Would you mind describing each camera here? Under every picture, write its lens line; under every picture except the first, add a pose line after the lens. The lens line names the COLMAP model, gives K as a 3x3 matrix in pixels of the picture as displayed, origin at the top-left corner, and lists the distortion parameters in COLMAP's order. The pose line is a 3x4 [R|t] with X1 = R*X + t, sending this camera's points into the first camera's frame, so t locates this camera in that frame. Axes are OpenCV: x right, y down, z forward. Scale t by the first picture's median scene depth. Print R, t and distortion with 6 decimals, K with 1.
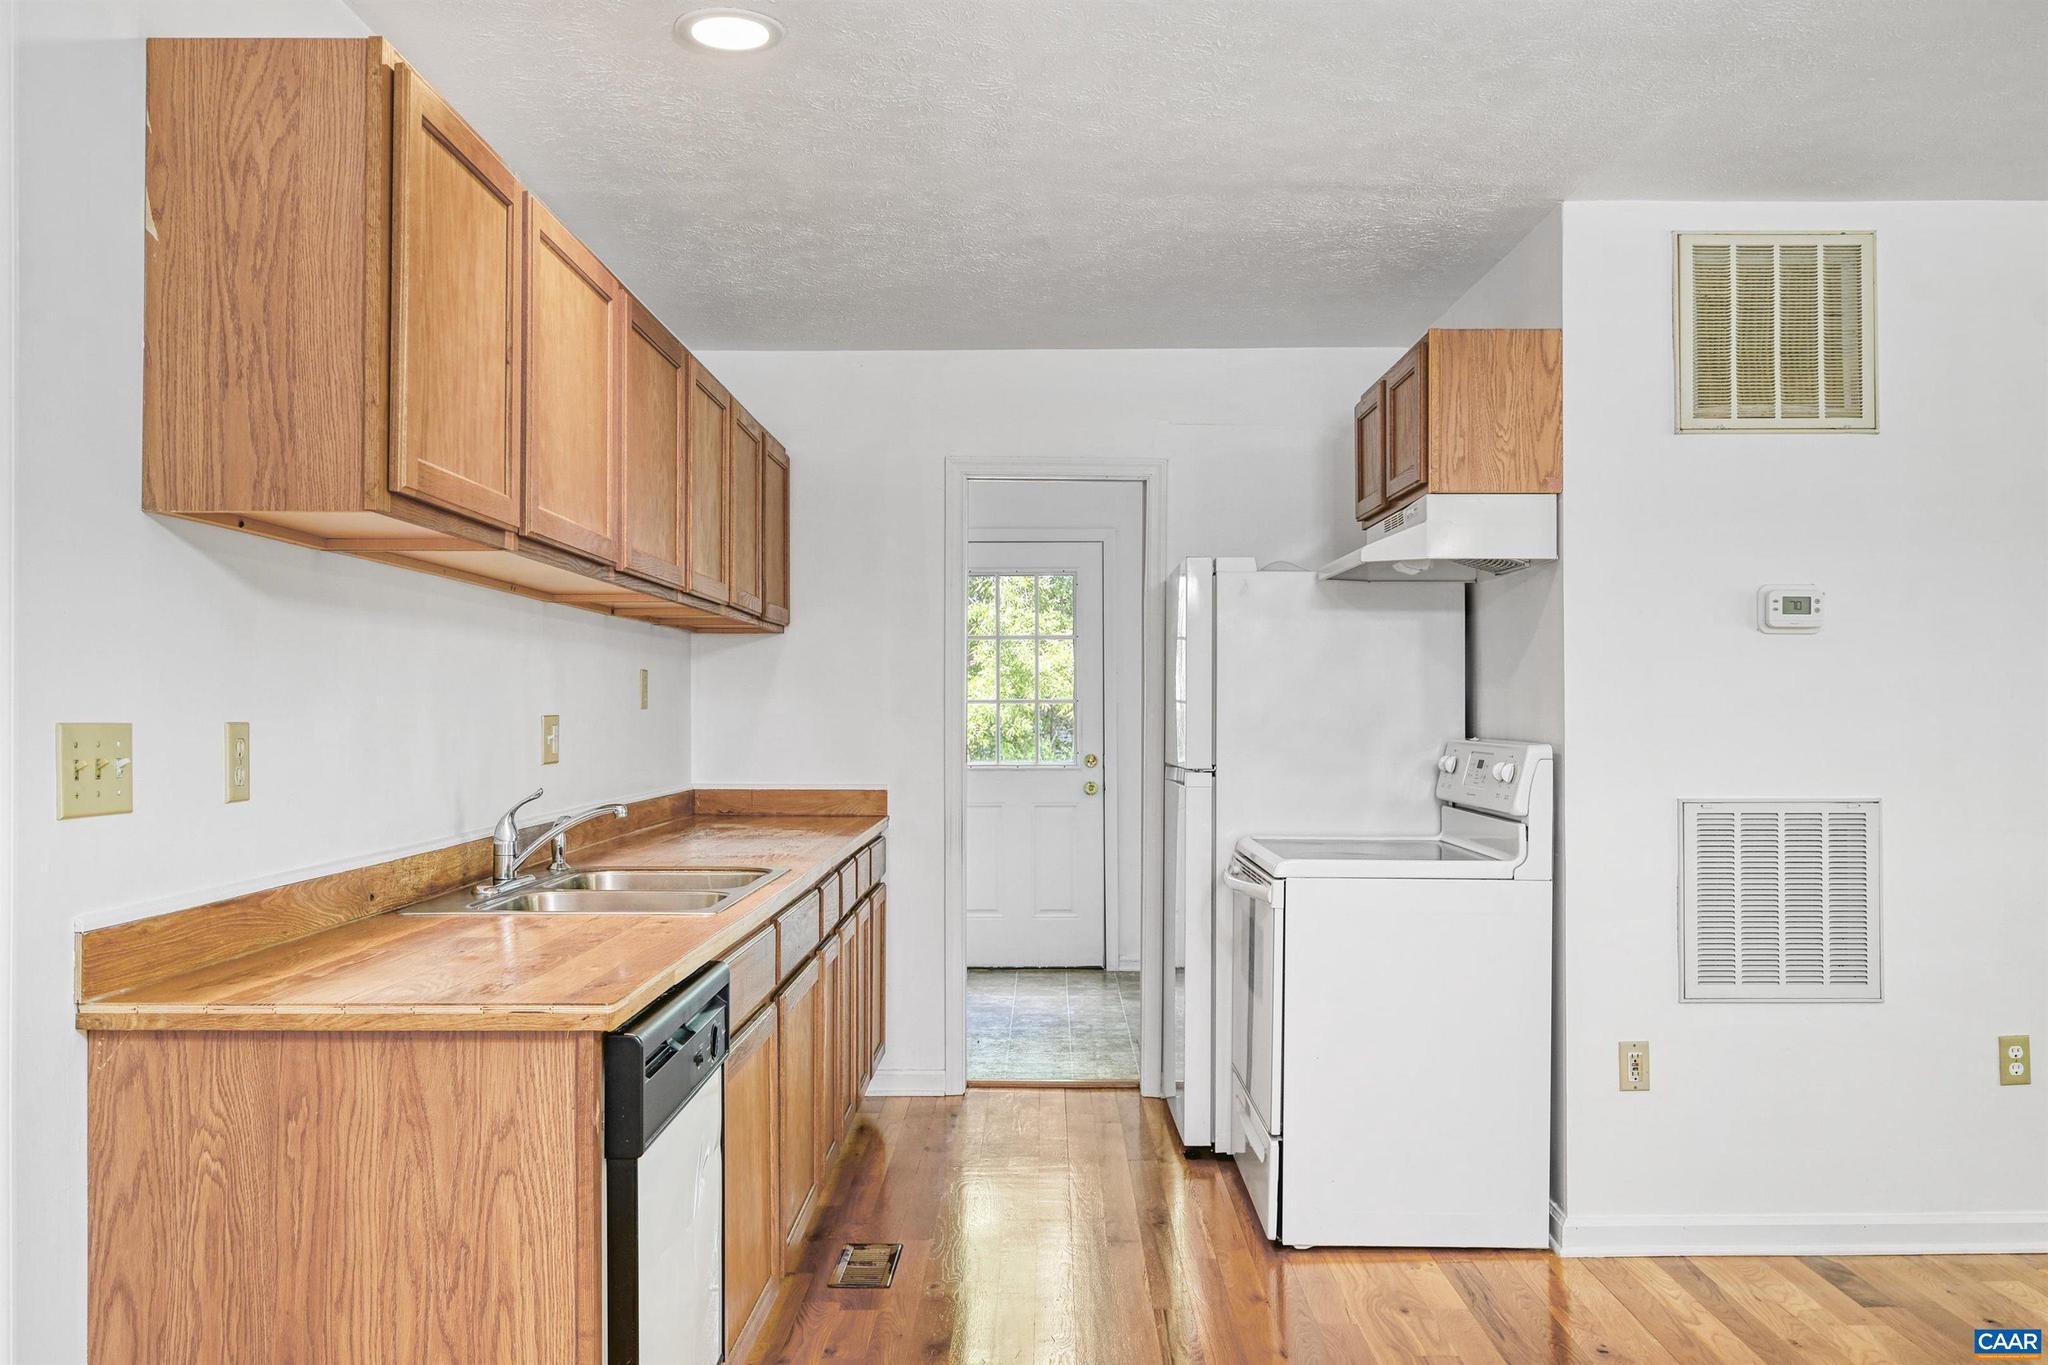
lens RADIAL K [[1666.7, 0, 1026.4], [0, 1666.7, 690.1], [0, 0, 1]] dist [-0.013306, -0.005610]
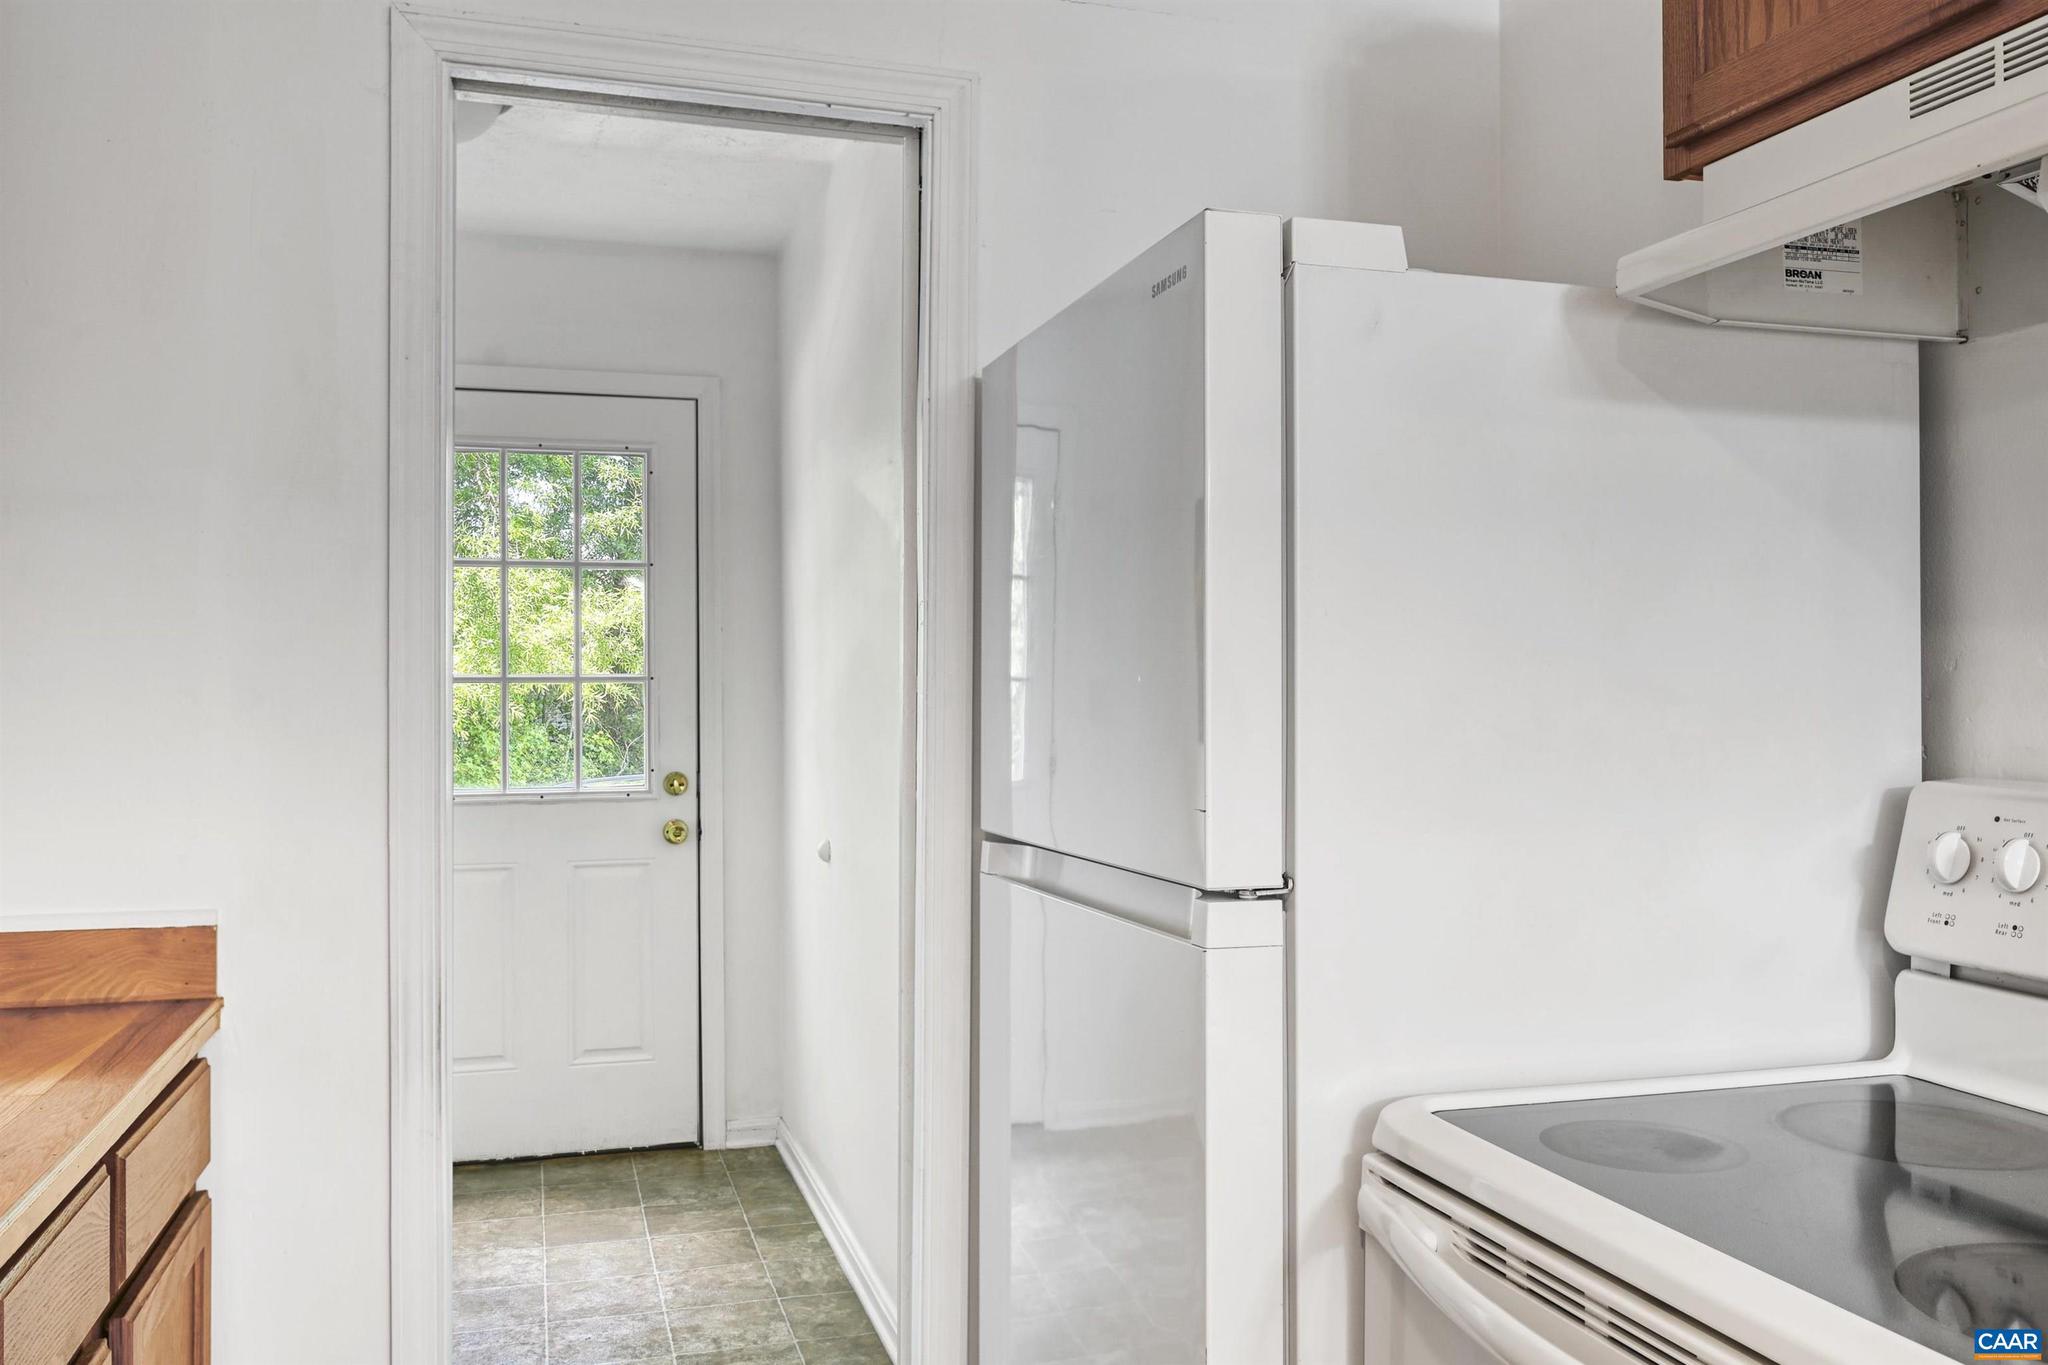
lens RADIAL K [[1666.7, 0, 1017.0], [0, 1666.7, 677.6], [0, 0, 1]] dist [-0.013306, -0.005610]
pose [[0.955618, -0.000031, 0.294608, -0.024978], [-0.001227, 0.999991, 0.004086, 0.005850], [-0.294605, -0.004266, 0.955610, 0.610790]]
